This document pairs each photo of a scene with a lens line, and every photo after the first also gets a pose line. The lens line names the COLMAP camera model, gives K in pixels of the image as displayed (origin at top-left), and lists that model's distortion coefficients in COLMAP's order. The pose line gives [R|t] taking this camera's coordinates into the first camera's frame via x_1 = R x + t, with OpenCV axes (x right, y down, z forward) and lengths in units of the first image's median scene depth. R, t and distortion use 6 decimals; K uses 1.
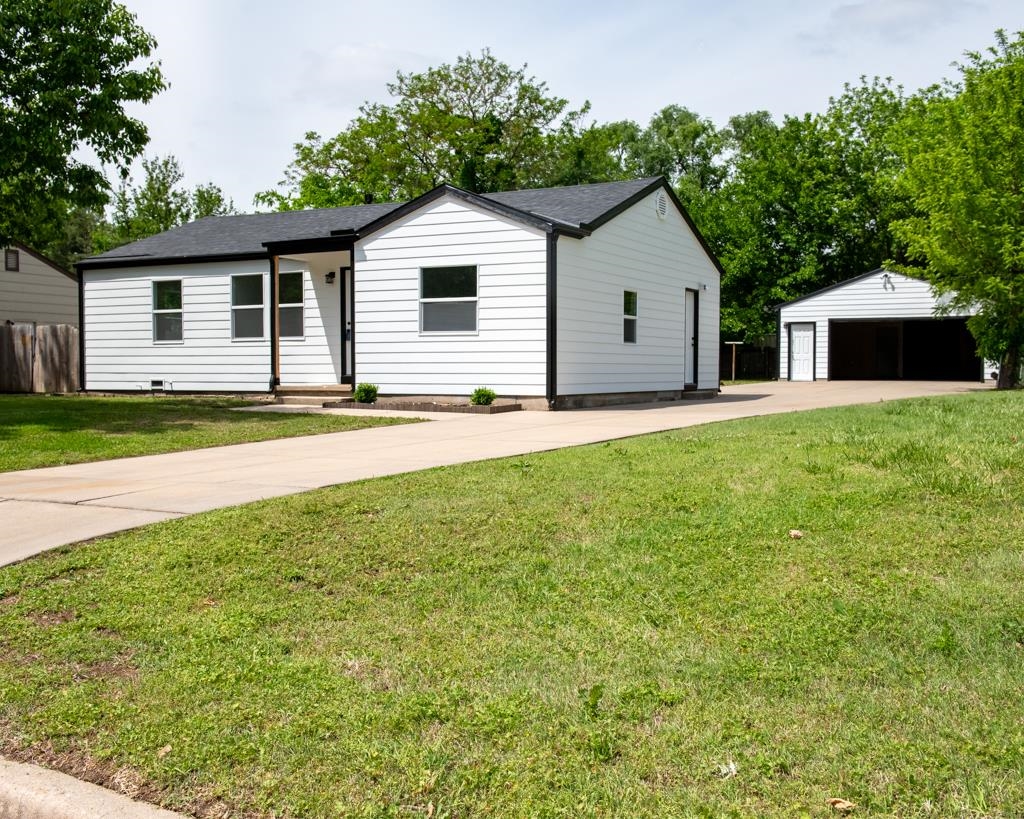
lens RADIAL K [[1124.9, 0, 507.7], [0, 1124.9, 408.6], [0, 0, 1]] dist [0.006581, 0.000000]
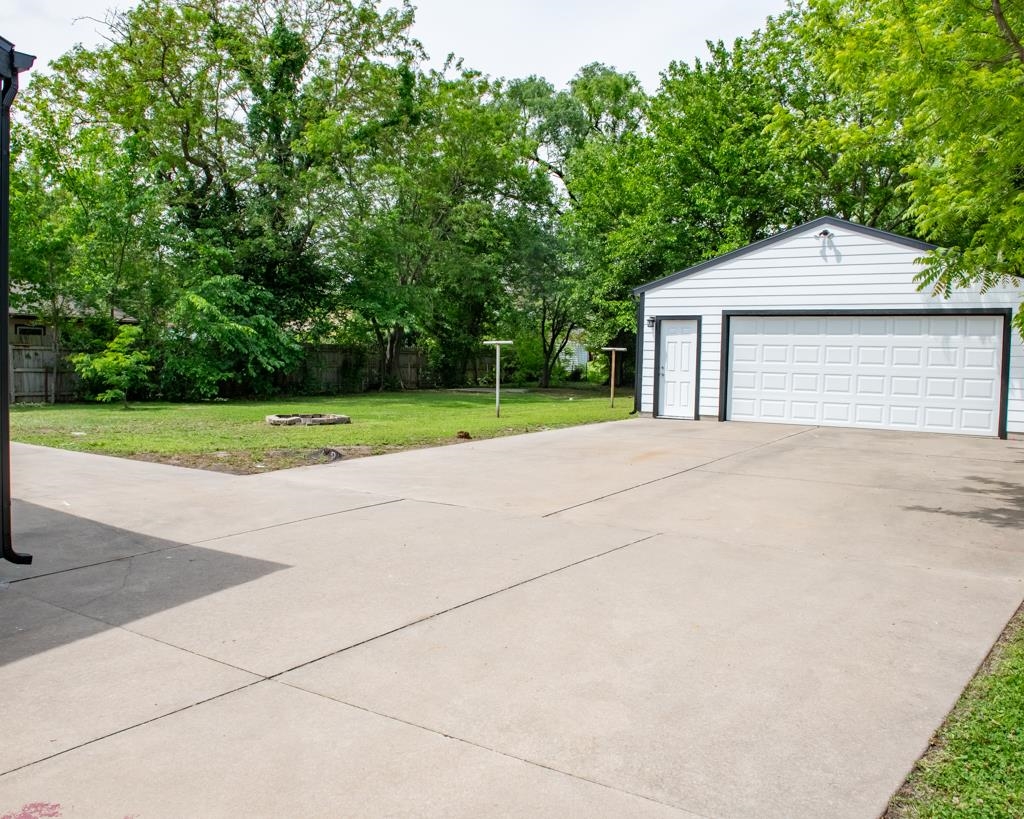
lens RADIAL K [[841.7, 0, 518.2], [0, 841.7, 411.0], [0, 0, 1]] dist [-0.043352, -0.008355]
pose [[0.998239, 0.021849, -0.055149, 0.203031], [-0.019957, 0.999201, 0.034634, -0.041371], [0.055862, -0.033472, 0.997877, 0.561587]]
